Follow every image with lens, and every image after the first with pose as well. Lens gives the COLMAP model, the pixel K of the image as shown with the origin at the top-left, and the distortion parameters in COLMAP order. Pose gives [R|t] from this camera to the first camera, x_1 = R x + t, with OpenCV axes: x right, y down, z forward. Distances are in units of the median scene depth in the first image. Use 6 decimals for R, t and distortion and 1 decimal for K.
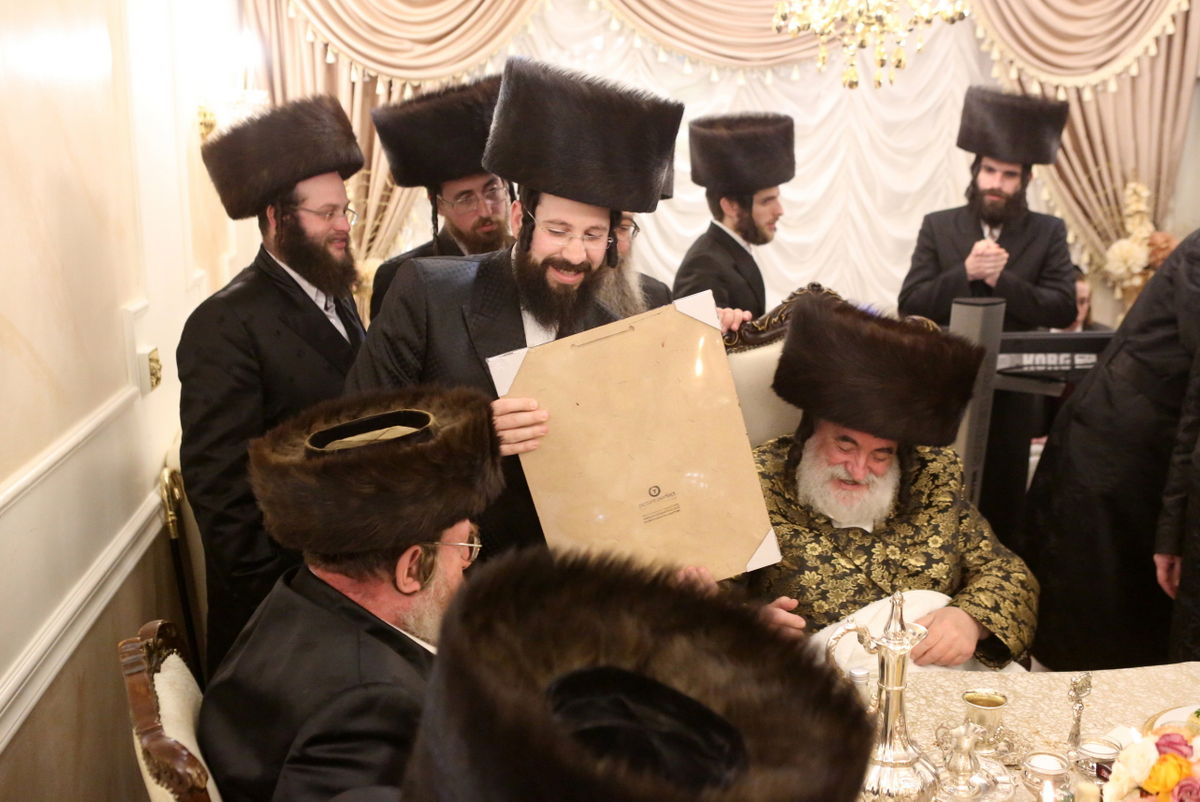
lens RADIAL K [[1333.4, 0, 575.4], [0, 1333.4, 356.8], [0, 0, 1]] dist [-0.048449, 0.000000]
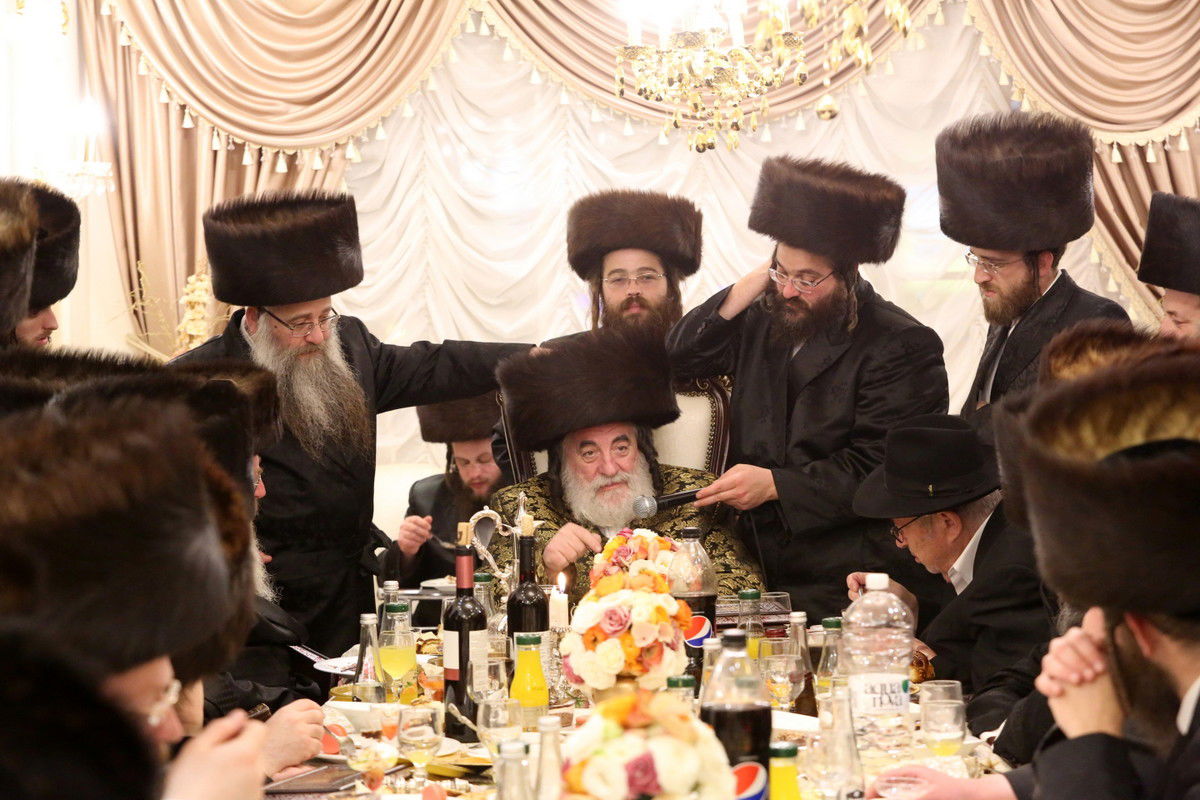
lens RADIAL K [[3441.6, 0, 650.4], [0, 3441.6, 493.6], [0, 0, 1]] dist [-0.152097, 0.000000]
pose [[0.997616, -0.003379, -0.068933, 0.239093], [-0.003261, 0.995378, -0.095984, 0.199945], [0.068939, 0.095980, 0.992993, -1.032181]]
